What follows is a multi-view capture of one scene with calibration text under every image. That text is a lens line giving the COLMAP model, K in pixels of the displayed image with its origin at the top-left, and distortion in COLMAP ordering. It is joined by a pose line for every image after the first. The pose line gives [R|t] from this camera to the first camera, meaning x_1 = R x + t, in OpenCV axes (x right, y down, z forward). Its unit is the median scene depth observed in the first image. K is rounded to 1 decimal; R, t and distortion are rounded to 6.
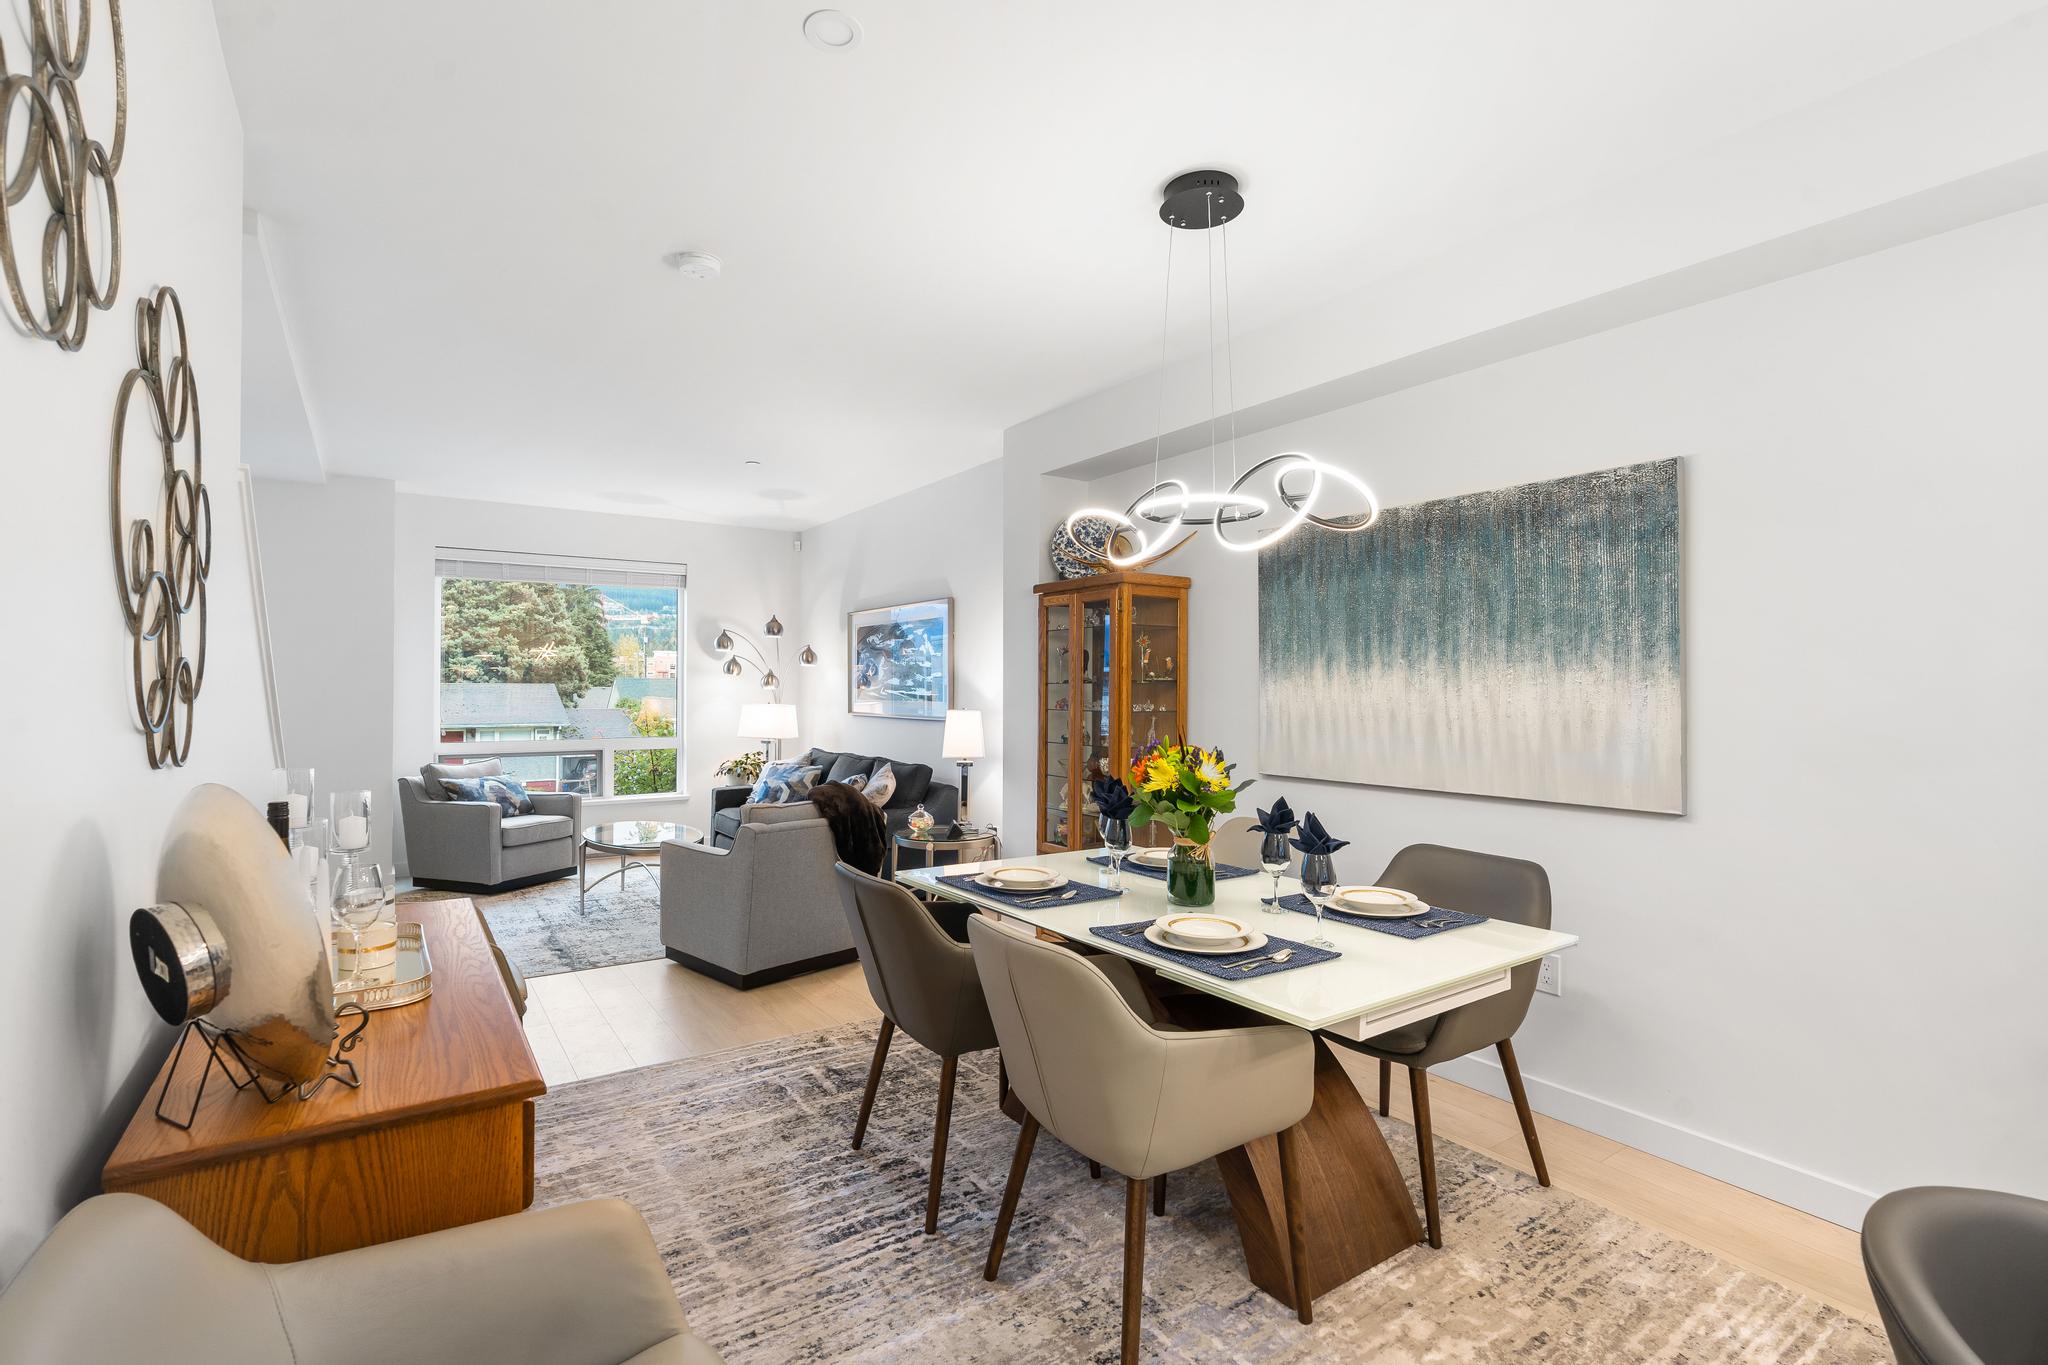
lens RADIAL K [[925.1, 0, 1011.3], [0, 925.1, 679.0], [0, 0, 1]] dist [-0.009282, -0.000324]
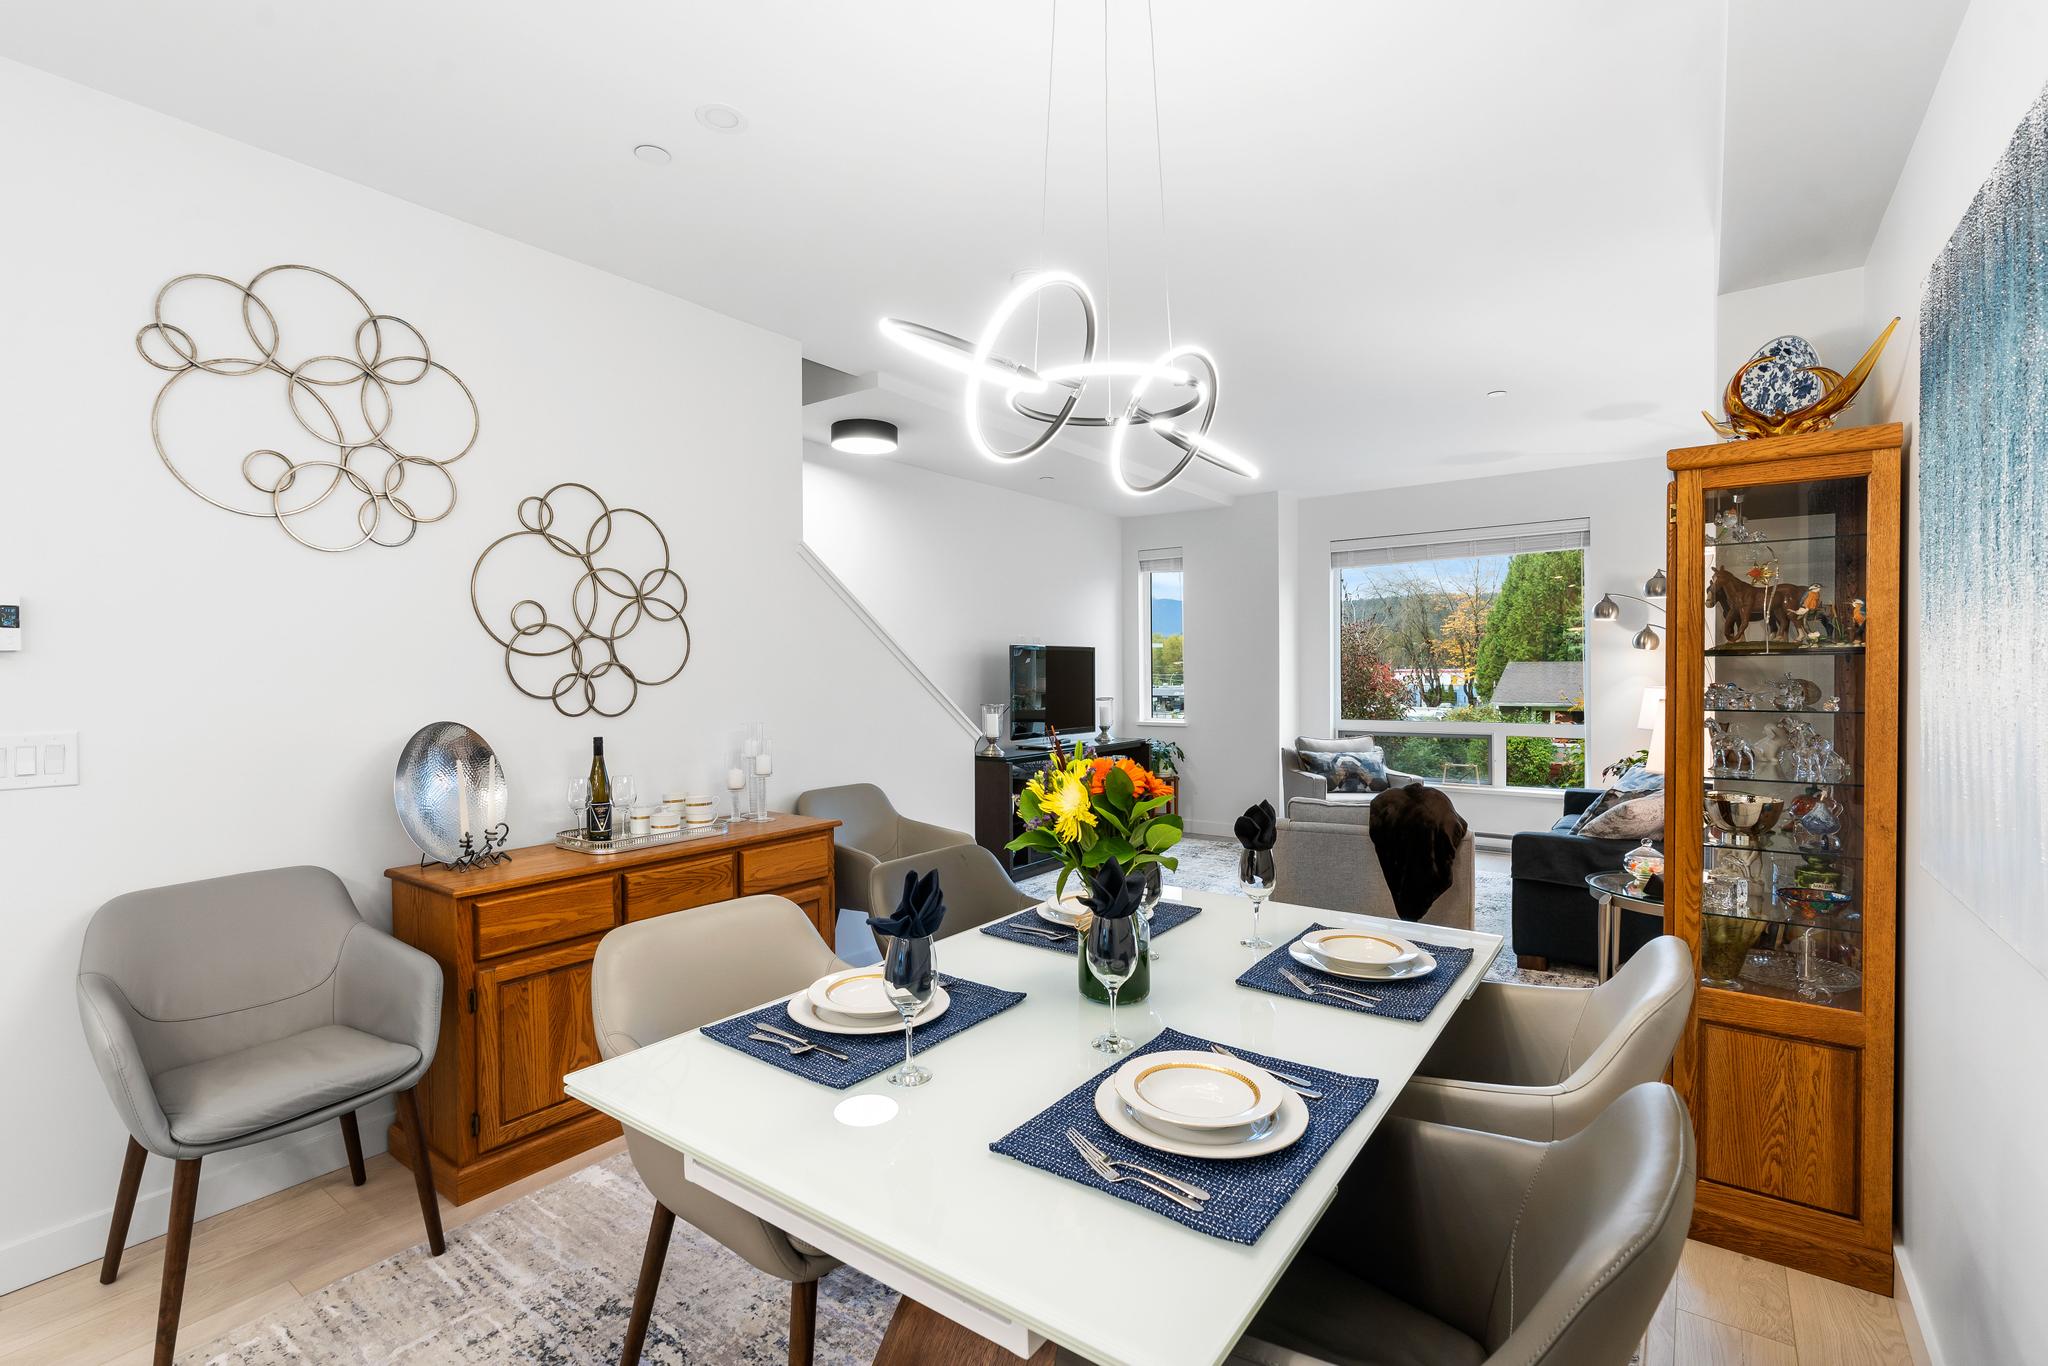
lens RADIAL K [[933.6, 0, 1014.5], [0, 933.6, 678.6], [0, 0, 1]] dist [-0.005754, 0.000579]
pose [[0.329352, 0.003775, -0.944200, 0.555271], [0.019042, 0.999762, 0.010639, 0.003744], [0.944015, -0.021483, 0.329202, 0.494927]]
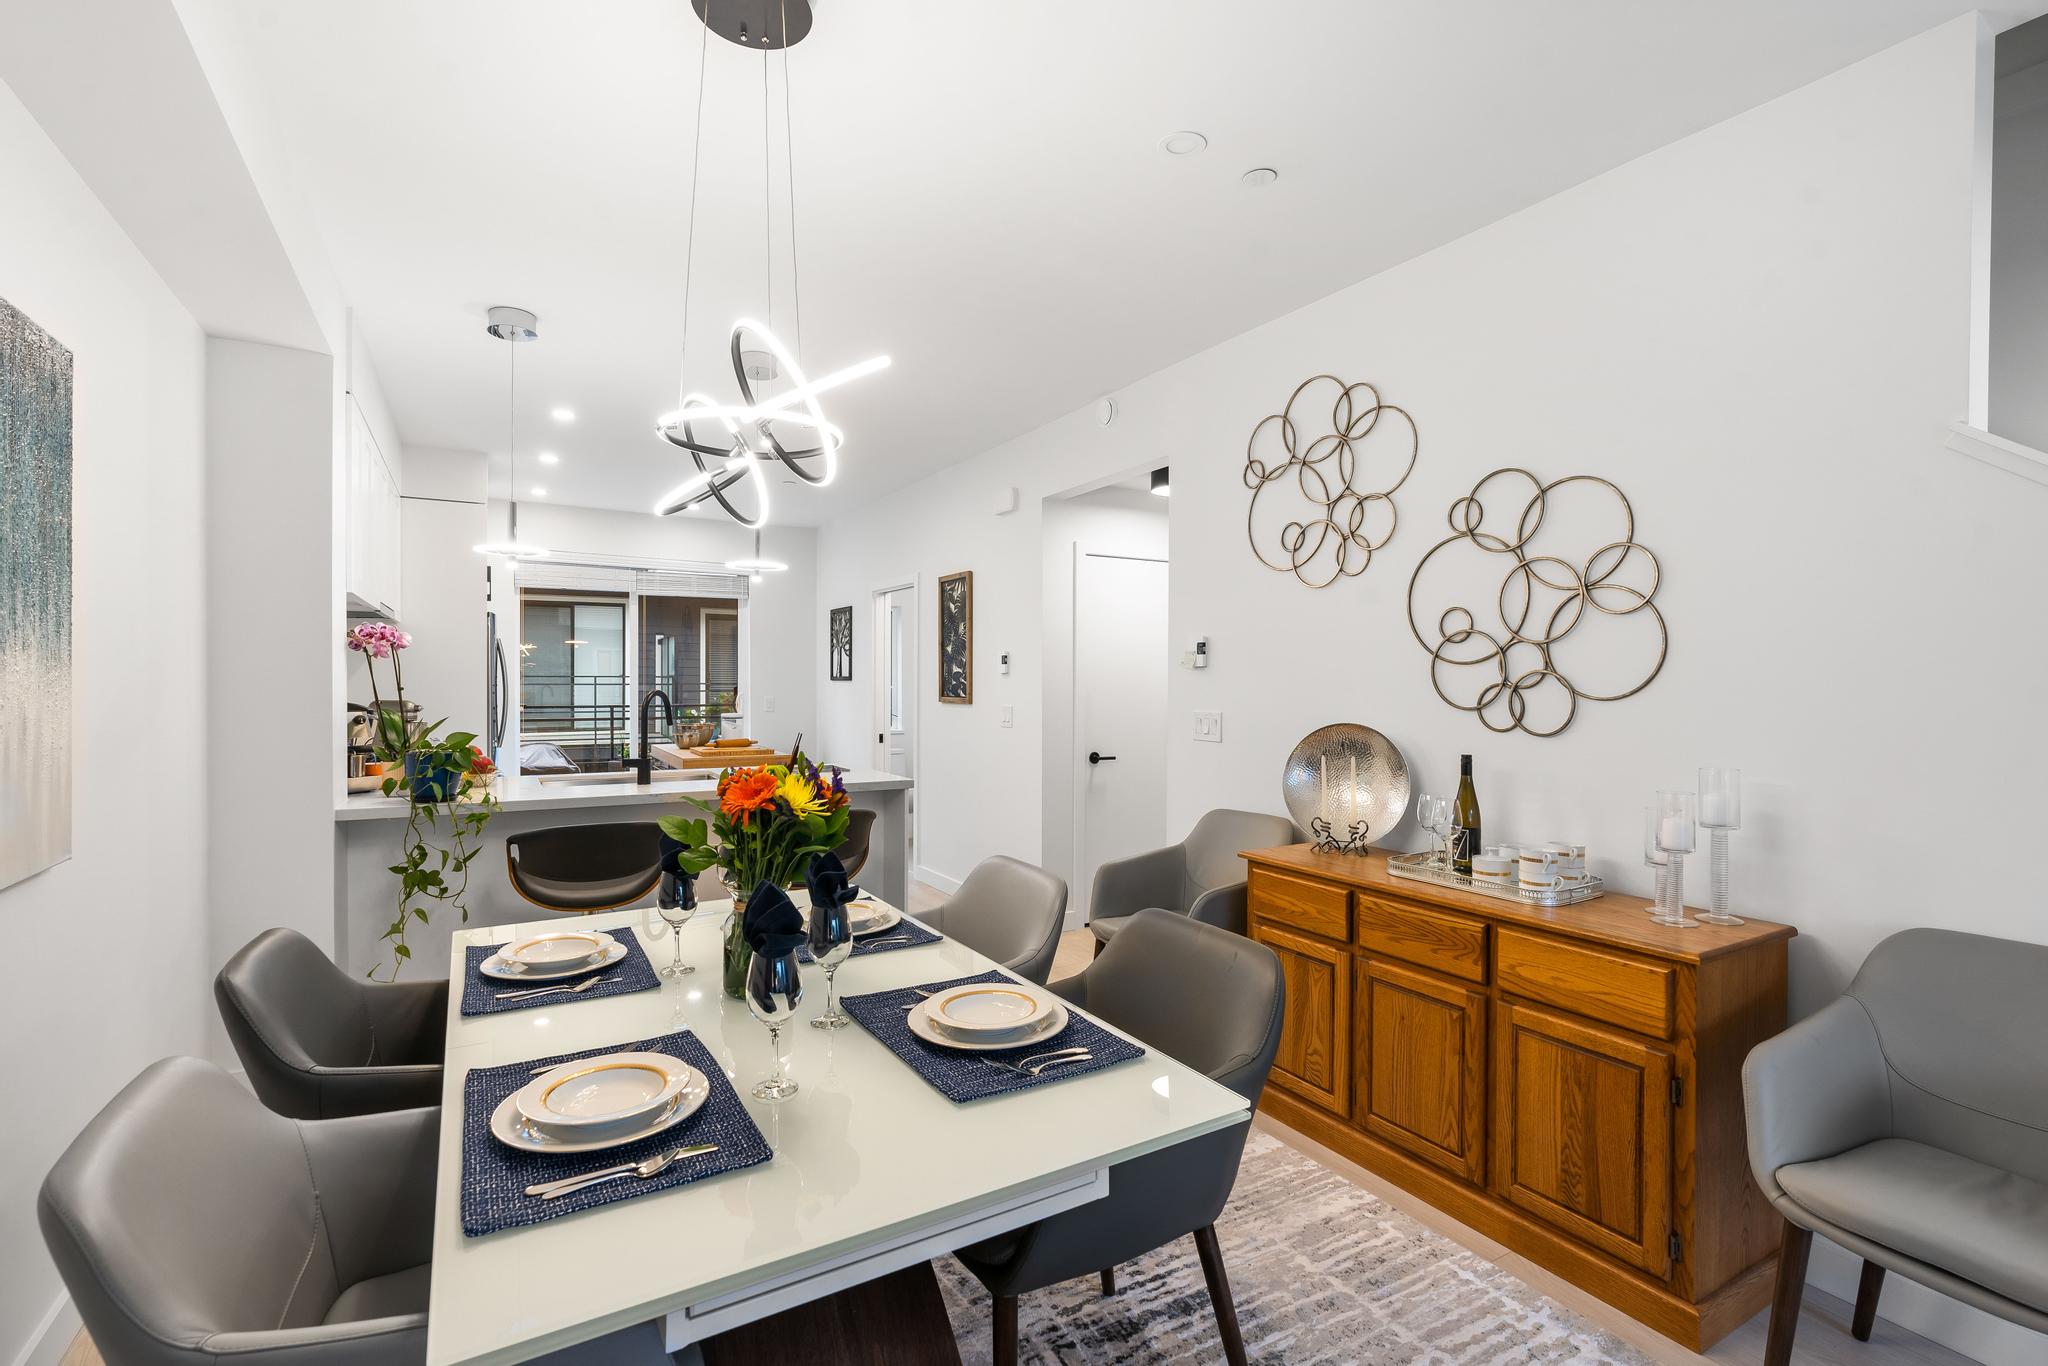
lens RADIAL K [[928.4, 0, 1010.0], [0, 928.4, 684.7], [0, 0, 1]] dist [-0.005496, 0.000192]
pose [[-0.996941, -0.008175, 0.077734, -0.033786], [-0.008416, 0.999961, -0.002769, 0.006790], [-0.077708, -0.003414, -0.996970, 1.165720]]
